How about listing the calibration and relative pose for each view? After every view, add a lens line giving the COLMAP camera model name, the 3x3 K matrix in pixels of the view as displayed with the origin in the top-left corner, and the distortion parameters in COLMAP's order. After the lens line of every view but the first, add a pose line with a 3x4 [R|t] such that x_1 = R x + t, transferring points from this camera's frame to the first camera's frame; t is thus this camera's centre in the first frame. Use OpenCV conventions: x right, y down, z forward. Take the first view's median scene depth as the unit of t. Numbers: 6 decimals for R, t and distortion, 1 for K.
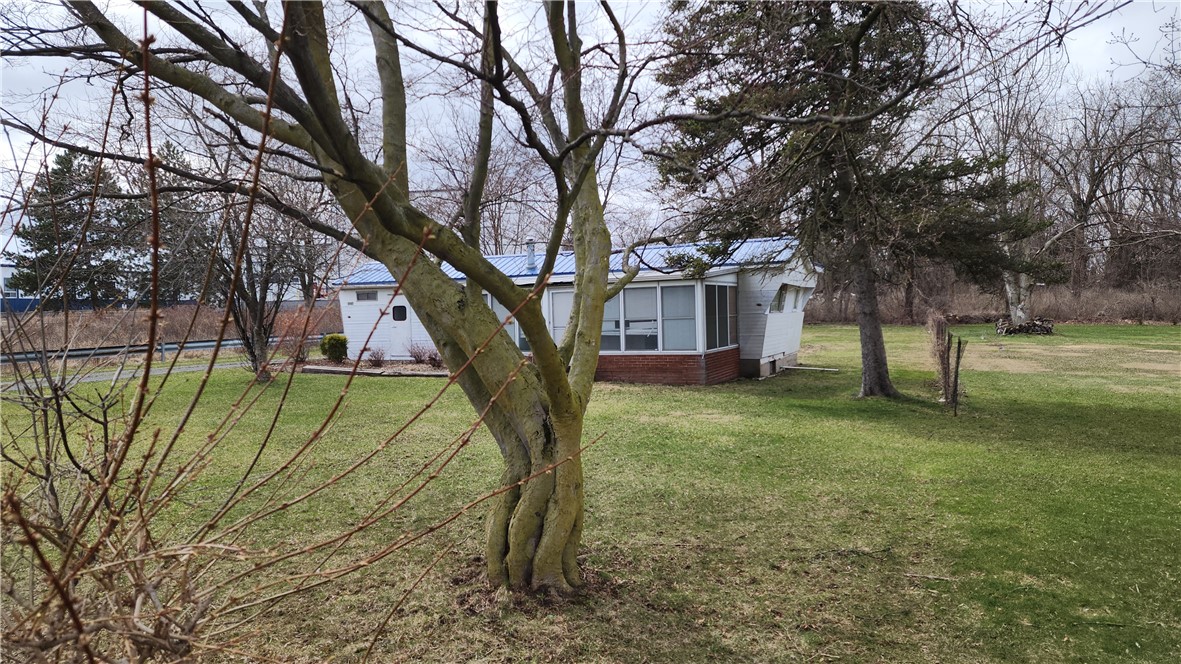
lens RADIAL K [[825.6, 0, 591.5], [0, 825.6, 332.2], [0, 0, 1]] dist [0.061850, -0.002338]
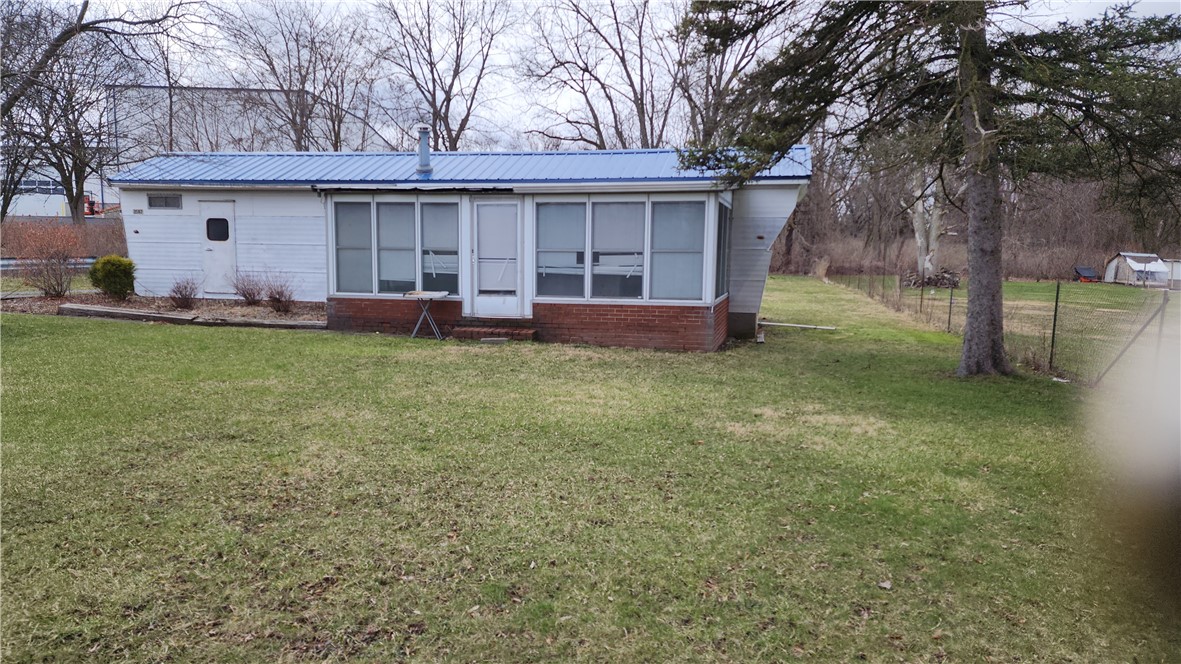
lens RADIAL K [[825.6, 0, 566.2], [0, 825.6, 356.8], [0, 0, 1]] dist [0.061850, -0.002338]
pose [[0.981707, 0.015086, 0.189799, -0.096456], [-0.033954, 0.994748, 0.096555, 0.005709], [-0.187345, -0.101233, 0.977064, 0.322304]]
